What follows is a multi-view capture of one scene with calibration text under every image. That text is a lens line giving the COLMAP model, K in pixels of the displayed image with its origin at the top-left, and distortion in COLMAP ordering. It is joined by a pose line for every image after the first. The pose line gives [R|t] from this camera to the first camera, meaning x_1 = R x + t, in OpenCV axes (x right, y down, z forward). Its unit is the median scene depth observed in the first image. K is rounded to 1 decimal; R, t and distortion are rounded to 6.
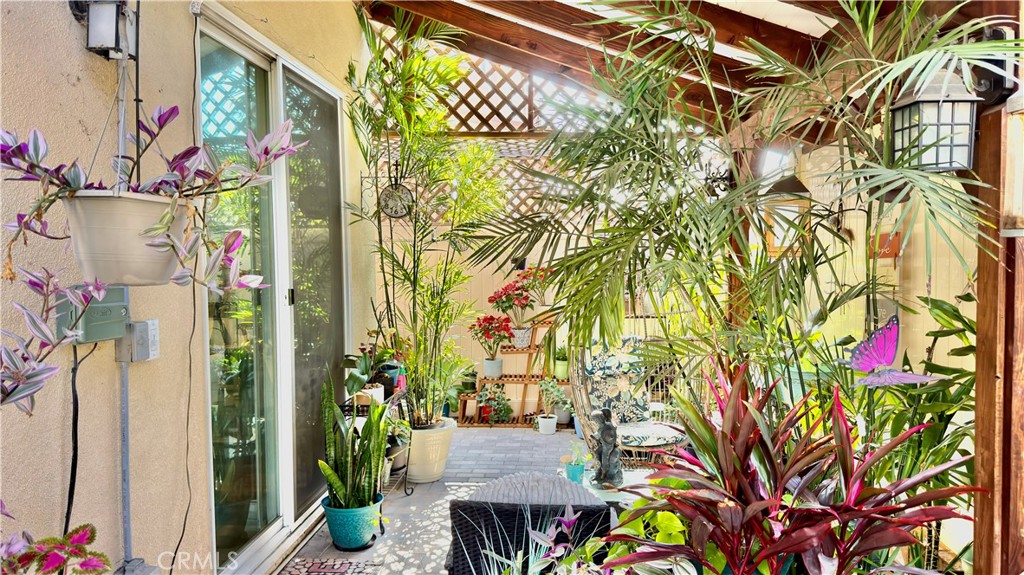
lens RADIAL K [[684.1, 0, 512.0], [0, 684.1, 287.5], [0, 0, 1]] dist [0.004672, -0.001909]
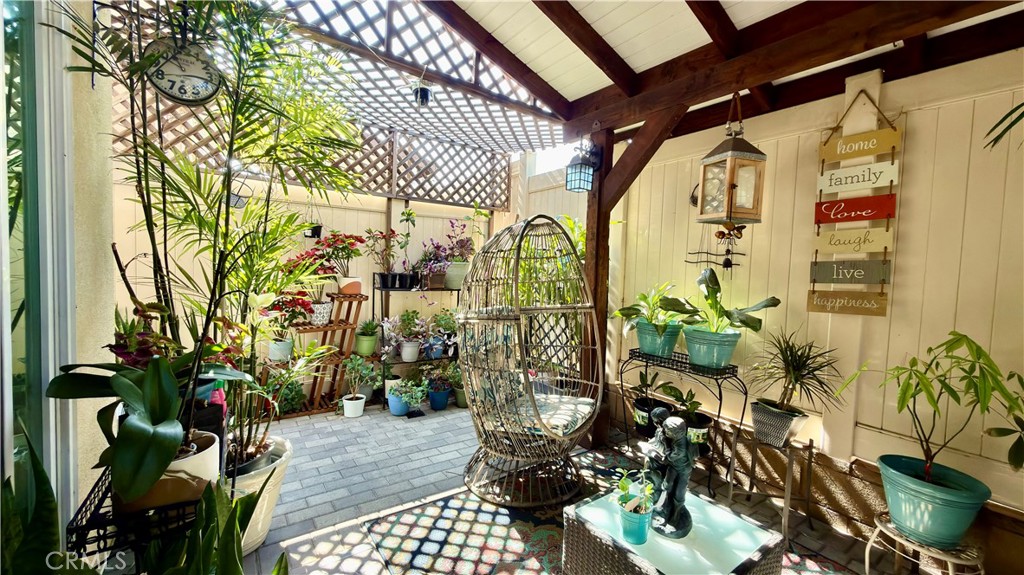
lens RADIAL K [[400.2, 0, 511.9], [0, 400.2, 285.3], [0, 0, 1]] dist [-0.000831, 0.005268]
pose [[0.756086, 0.009902, 0.654397, -0.170858], [-0.015745, 0.999871, 0.003062, 0.038771], [-0.654283, -0.012618, 0.756145, 0.548787]]
